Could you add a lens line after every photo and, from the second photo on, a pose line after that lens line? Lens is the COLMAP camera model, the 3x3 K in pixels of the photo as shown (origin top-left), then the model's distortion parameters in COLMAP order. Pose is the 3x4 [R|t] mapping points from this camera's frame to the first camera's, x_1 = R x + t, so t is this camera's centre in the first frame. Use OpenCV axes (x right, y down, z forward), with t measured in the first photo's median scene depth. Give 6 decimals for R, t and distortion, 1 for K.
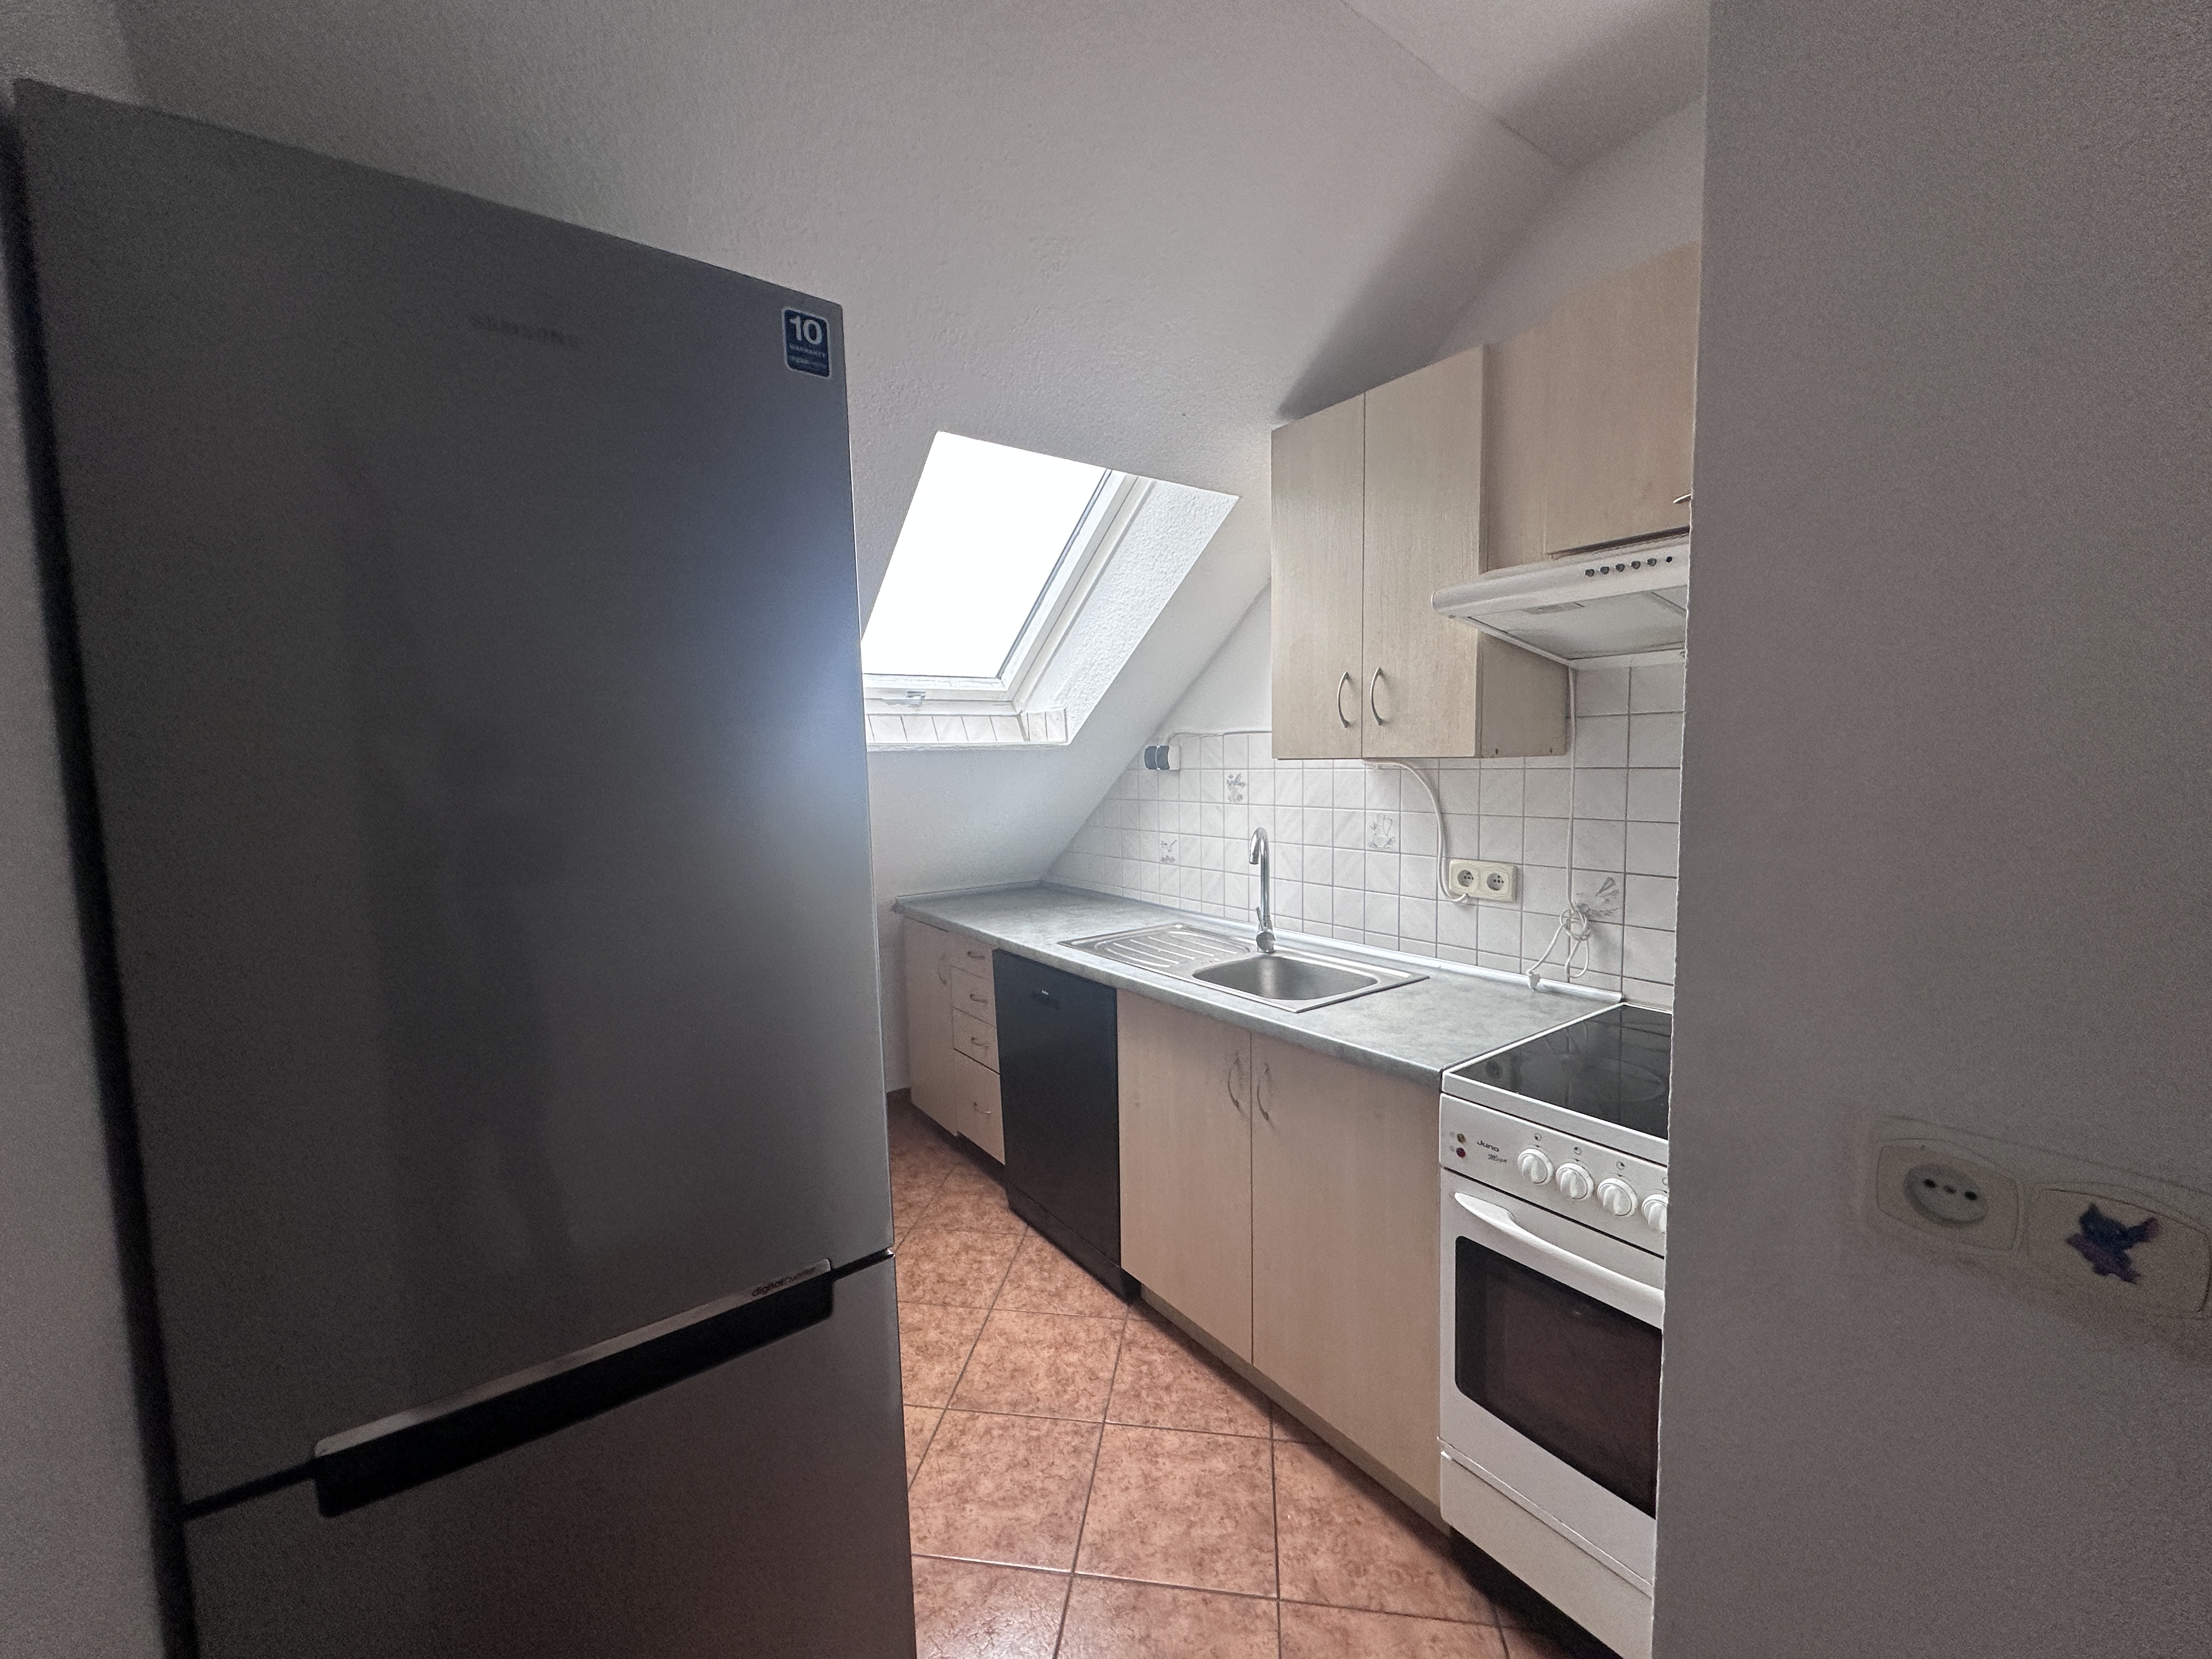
lens RADIAL K [[881.7, 0, 1112.9], [0, 881.7, 827.7], [0, 0, 1]] dist [0.000133, -0.000360]
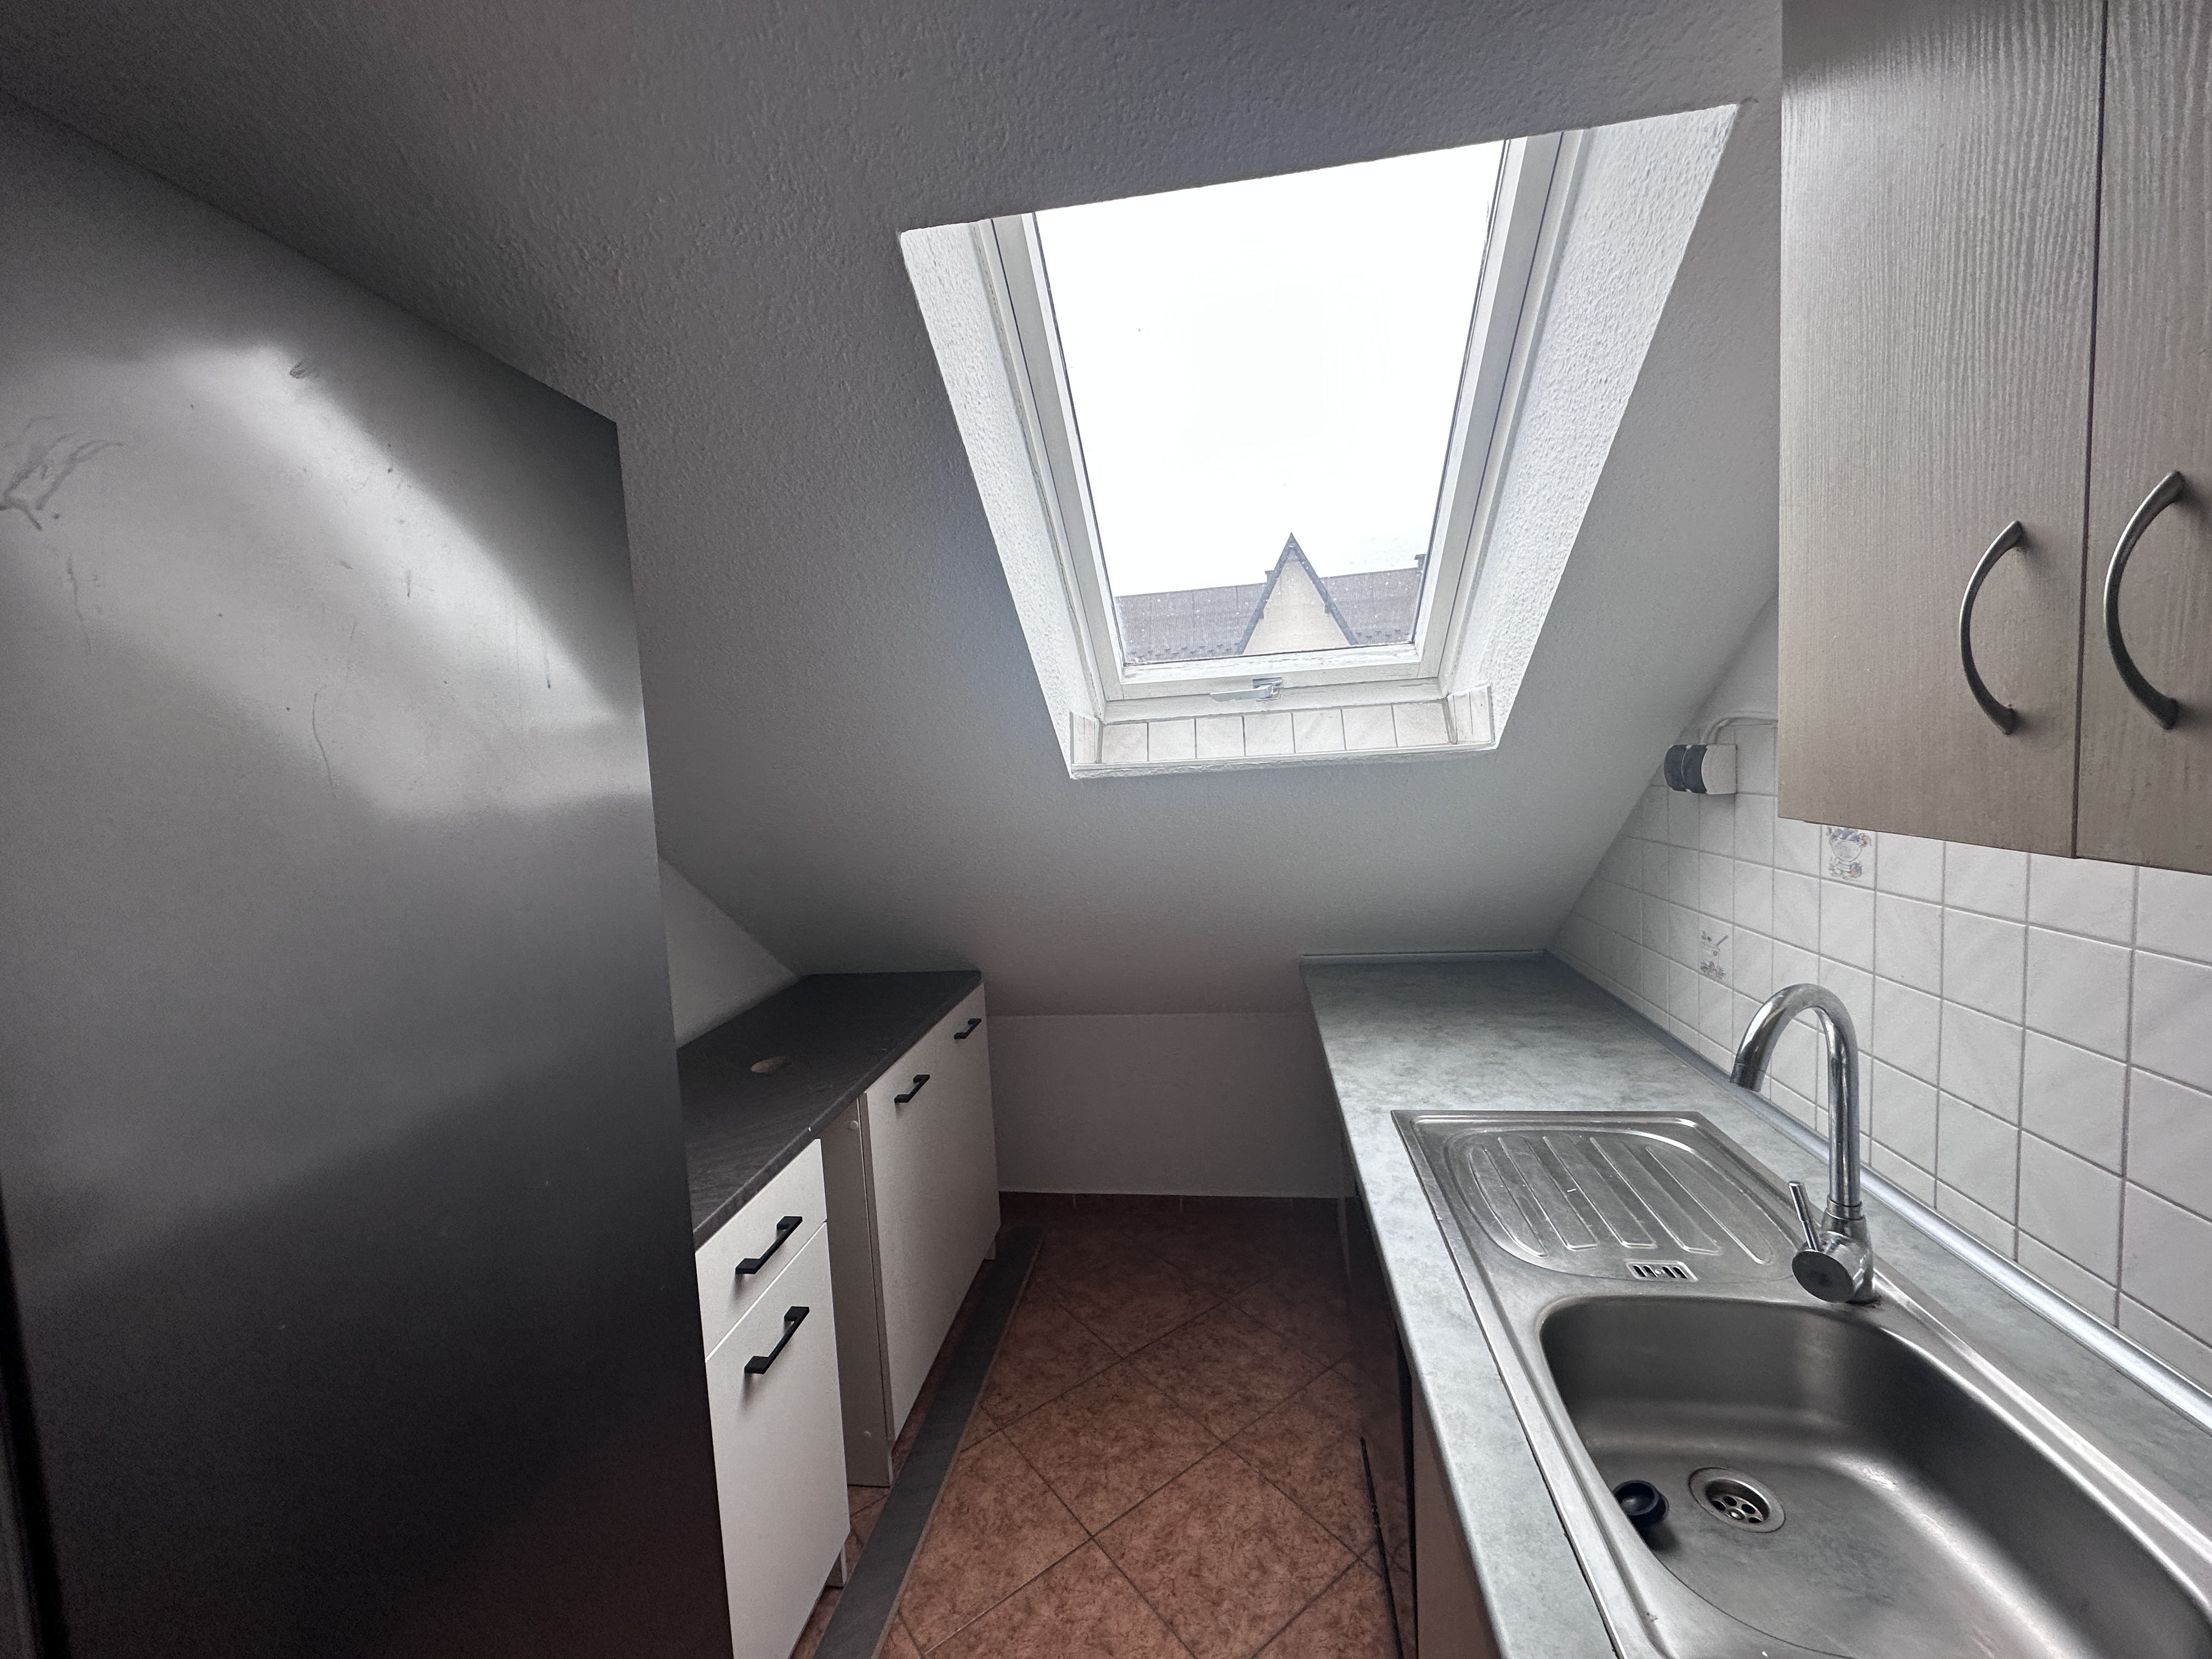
lens RADIAL K [[881.7, 0, 1099.9], [0, 881.7, 827.9], [0, 0, 1]] dist [0.000133, -0.000360]
pose [[0.707428, 0.036674, -0.705833, 0.174893], [-0.013780, 0.999179, 0.038104, -0.062137], [0.706651, -0.017230, 0.707353, 0.419523]]
